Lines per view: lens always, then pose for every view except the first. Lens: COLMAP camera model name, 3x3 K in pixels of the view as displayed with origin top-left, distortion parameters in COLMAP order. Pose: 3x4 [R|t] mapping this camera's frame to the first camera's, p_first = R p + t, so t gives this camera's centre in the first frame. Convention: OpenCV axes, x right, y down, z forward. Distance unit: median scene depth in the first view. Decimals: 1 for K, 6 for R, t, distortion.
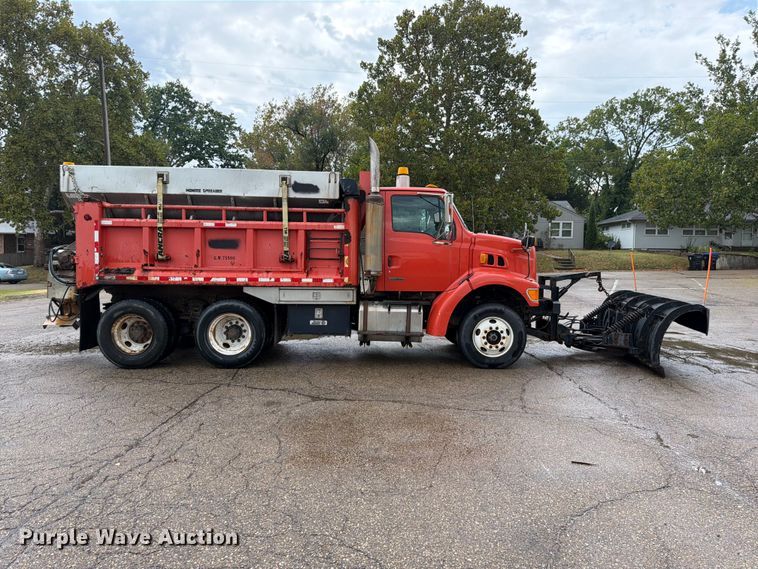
lens RADIAL K [[543.8, 0, 372.3], [0, 543.8, 293.0], [0, 0, 1]] dist [0.035284, -0.040080]
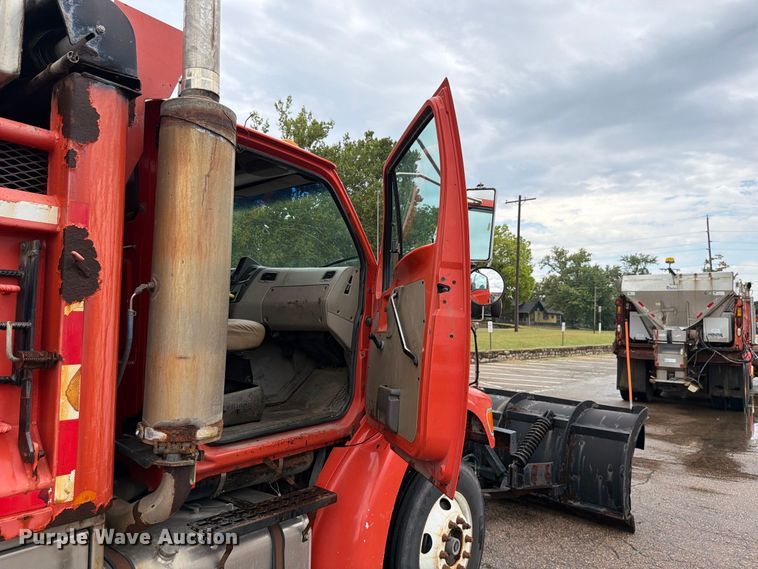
lens RADIAL K [[543.8, 0, 372.3], [0, 543.8, 293.0], [0, 0, 1]] dist [0.035284, -0.040080]
pose [[0.649812, 0.039438, 0.759071, -0.127296], [0.038898, 0.995619, -0.085028, -0.071995], [-0.759099, 0.084778, 0.645431, 0.785624]]
